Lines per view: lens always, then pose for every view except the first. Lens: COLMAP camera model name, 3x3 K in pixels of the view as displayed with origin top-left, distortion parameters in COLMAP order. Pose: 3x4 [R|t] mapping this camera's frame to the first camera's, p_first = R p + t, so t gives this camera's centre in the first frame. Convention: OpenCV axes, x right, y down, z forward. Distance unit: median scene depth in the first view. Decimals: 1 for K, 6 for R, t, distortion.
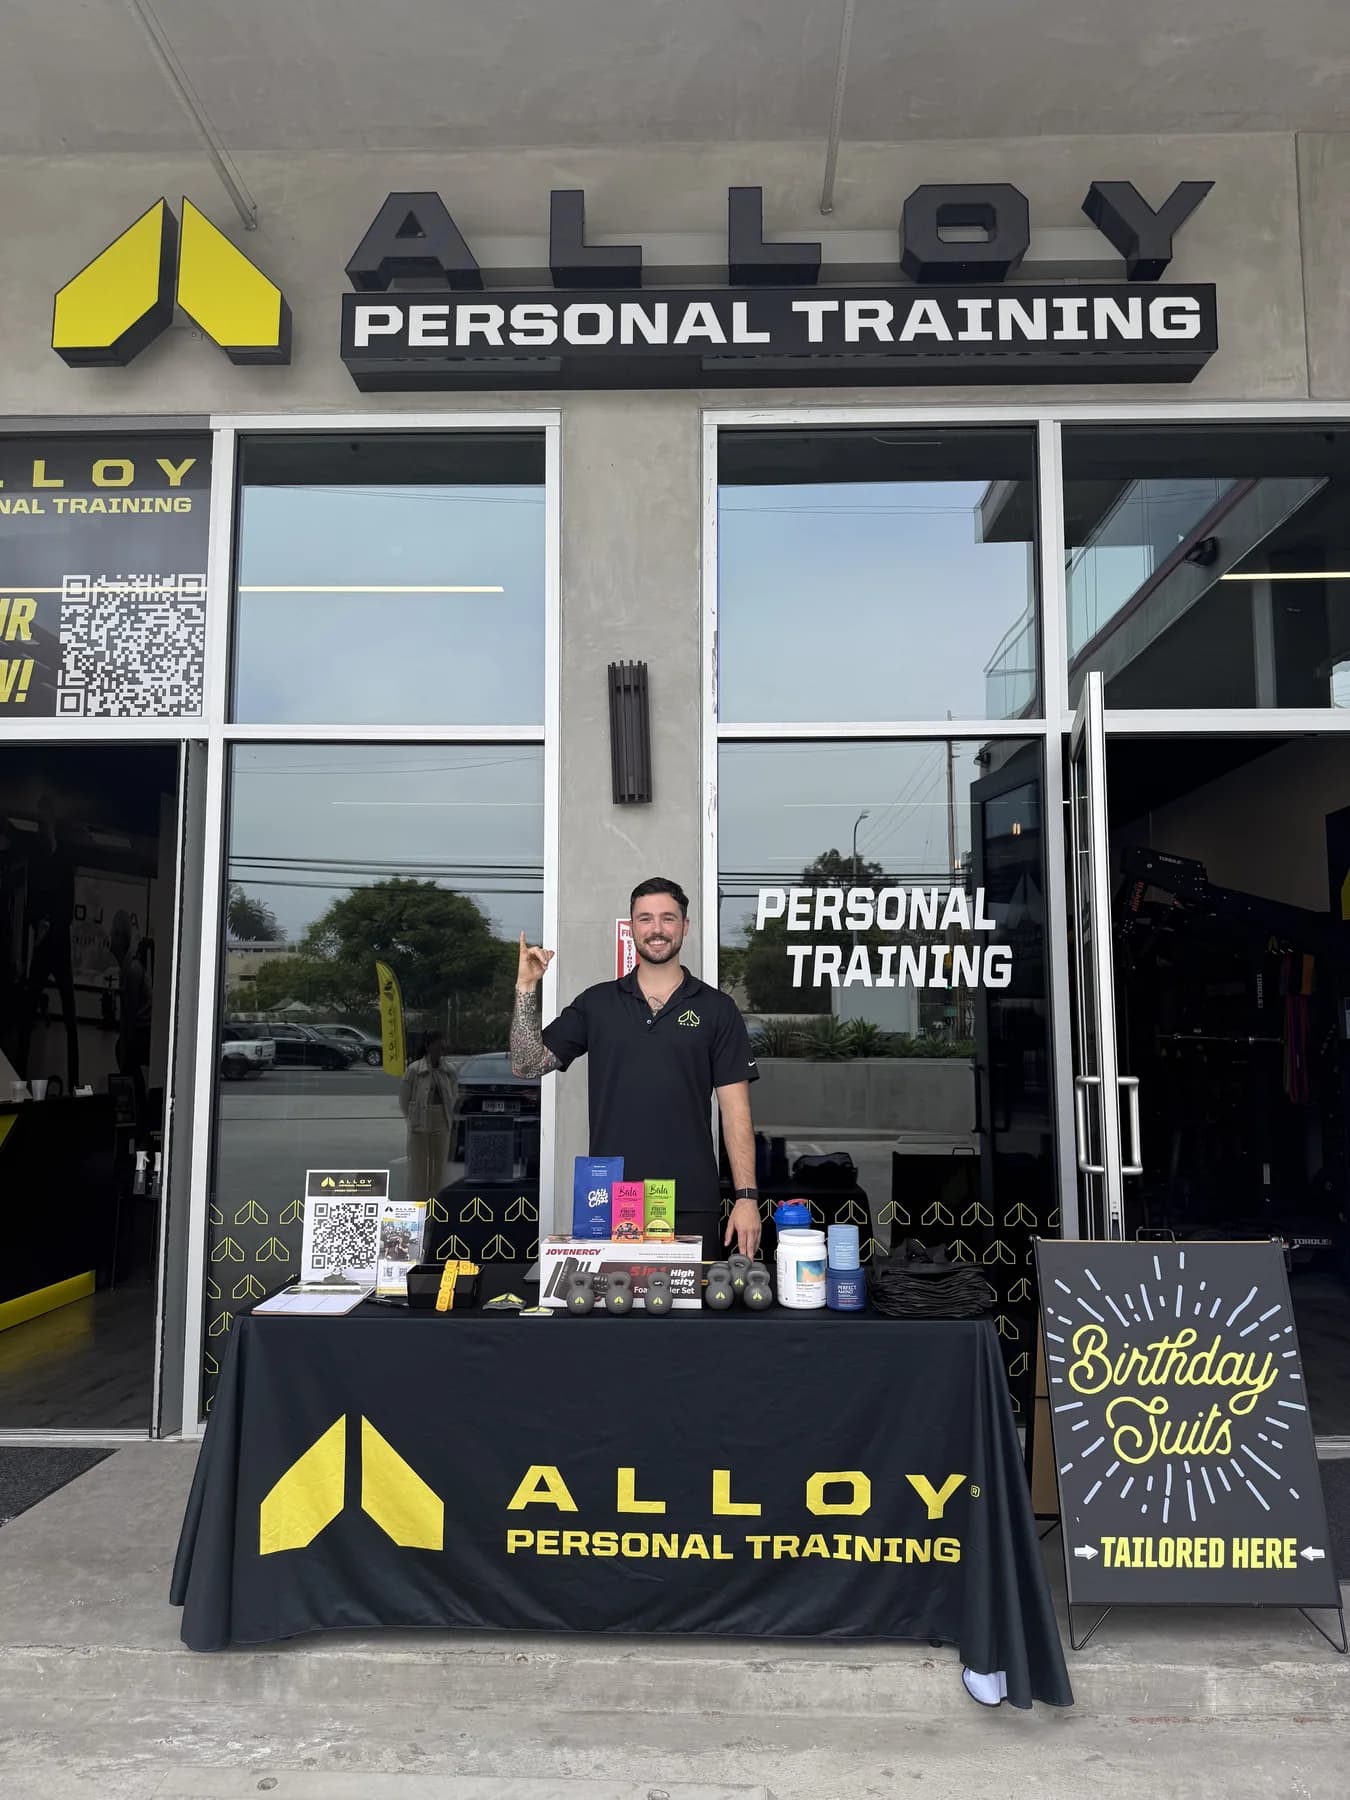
lens RADIAL K [[1313.2, 0, 657.1], [0, 1313.2, 902.0], [0, 0, 1]] dist [0.042799, -0.044615]
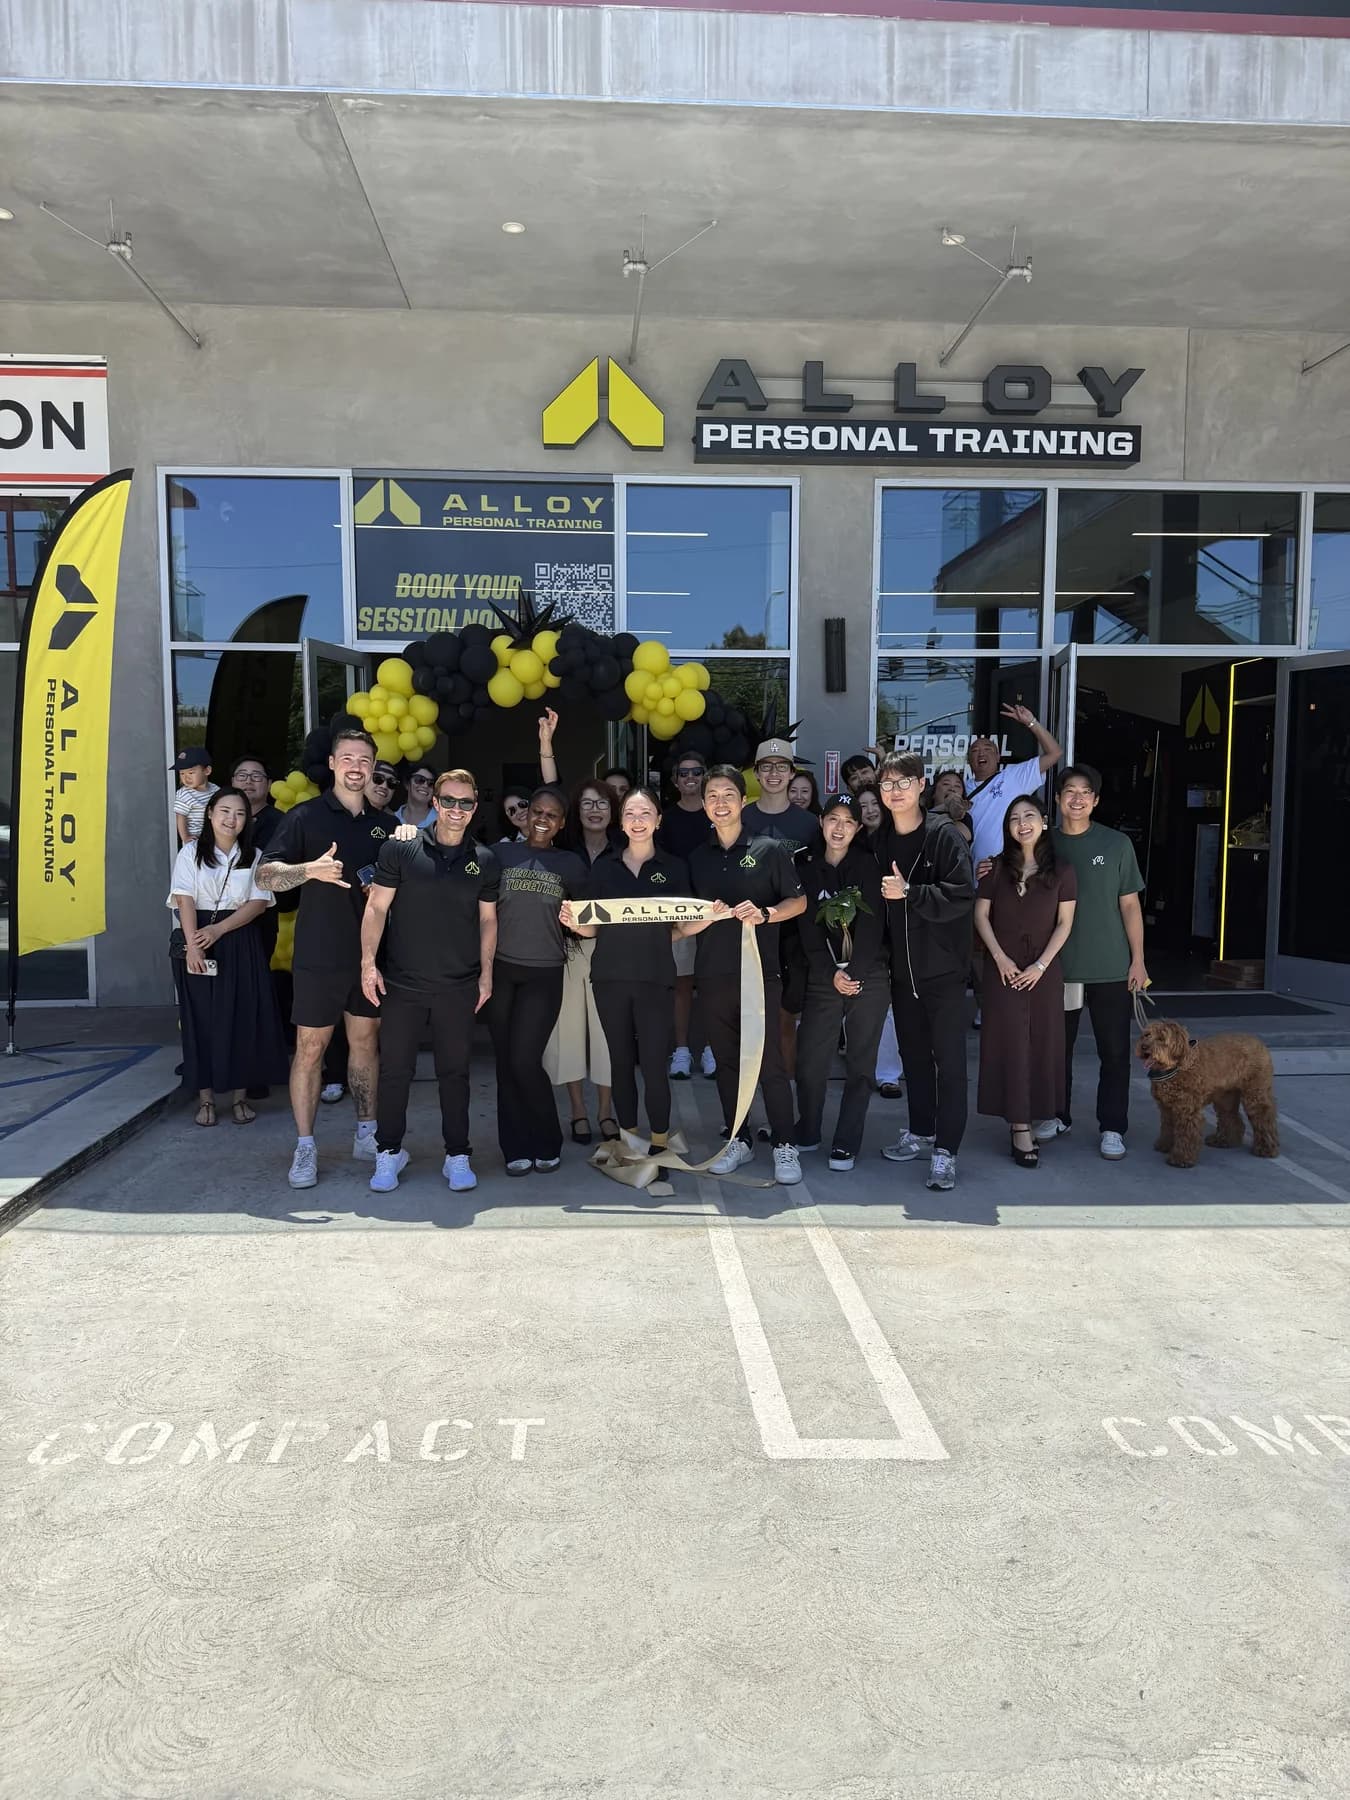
lens RADIAL K [[1313.2, 0, 691.0], [0, 1313.2, 906.8], [0, 0, 1]] dist [0.042799, -0.044615]
pose [[0.994272, -0.009211, 0.106482, -0.451332], [-0.010637, 0.982805, 0.184339, -0.120848], [-0.106350, -0.184416, 0.977078, -0.962511]]
